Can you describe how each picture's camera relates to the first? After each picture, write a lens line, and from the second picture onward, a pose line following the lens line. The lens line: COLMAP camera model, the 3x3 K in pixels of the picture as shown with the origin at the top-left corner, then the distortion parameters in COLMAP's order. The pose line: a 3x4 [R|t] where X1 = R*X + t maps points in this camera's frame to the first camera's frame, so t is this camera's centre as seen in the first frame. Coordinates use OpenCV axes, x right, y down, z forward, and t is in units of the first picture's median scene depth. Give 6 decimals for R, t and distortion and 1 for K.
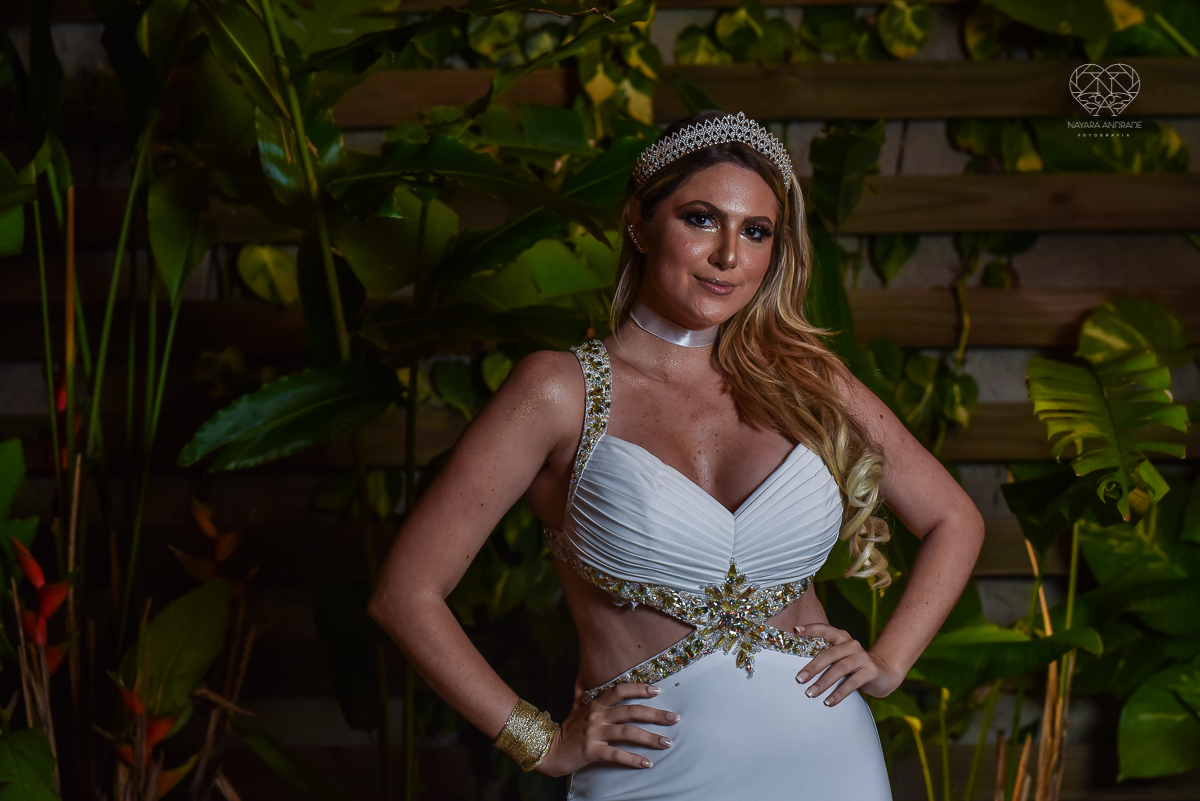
lens RADIAL K [[2632.7, 0, 610.6], [0, 2632.7, 399.6], [0, 0, 1]] dist [-0.070469, 0.000000]
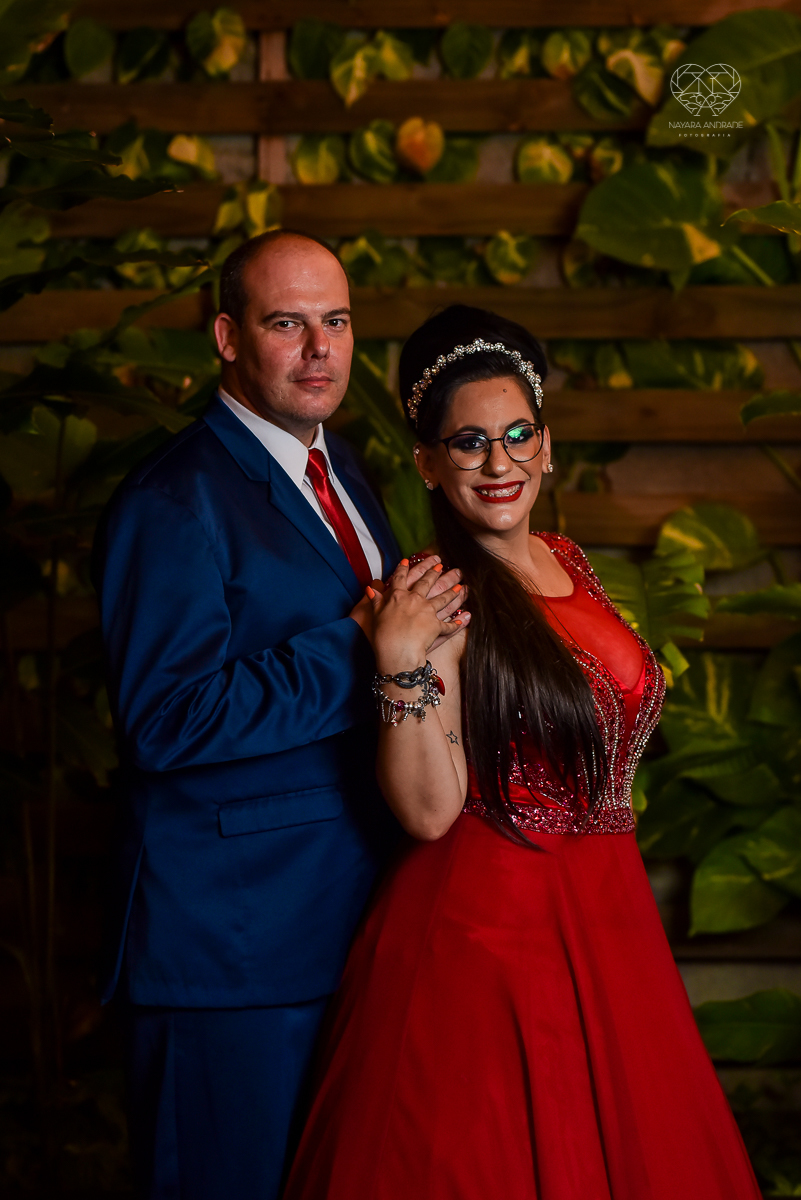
lens RADIAL K [[2632.7, 0, 390.3], [0, 2632.7, 605.1], [0, 0, 1]] dist [-0.070469, 0.000000]
pose [[0.999235, 0.005925, 0.038666, 0.020410], [-0.006008, 0.999980, 0.002030, 0.003077], [-0.038653, -0.002260, 0.999250, -0.106428]]
